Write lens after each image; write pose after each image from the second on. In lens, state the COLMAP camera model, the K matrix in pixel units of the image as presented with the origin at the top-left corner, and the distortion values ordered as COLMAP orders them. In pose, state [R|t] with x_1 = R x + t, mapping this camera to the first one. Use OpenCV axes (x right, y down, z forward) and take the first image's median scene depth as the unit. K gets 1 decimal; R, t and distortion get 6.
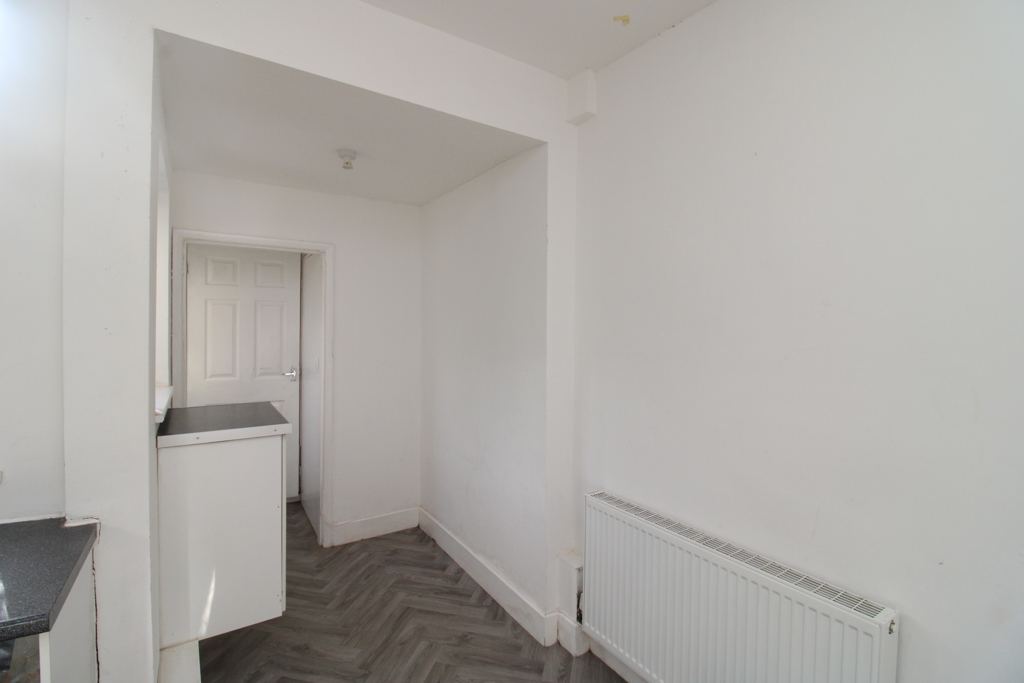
lens RADIAL K [[481.3, 0, 515.0], [0, 481.3, 329.6], [0, 0, 1]] dist [-0.002810, -0.001048]
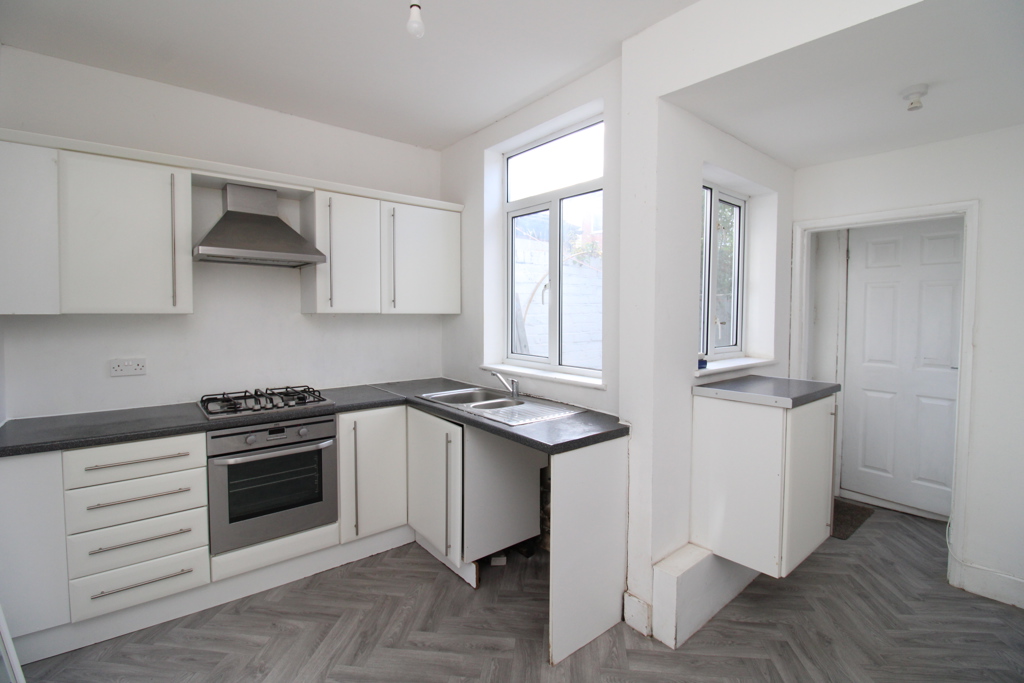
lens RADIAL K [[481.3, 0, 515.0], [0, 481.3, 329.6], [0, 0, 1]] dist [-0.002810, -0.001048]
pose [[0.130192, 0.030105, -0.991032, 0.336284], [-0.010946, 0.999522, 0.028925, 0.016577], [0.991428, 0.007082, 0.130460, 0.203924]]
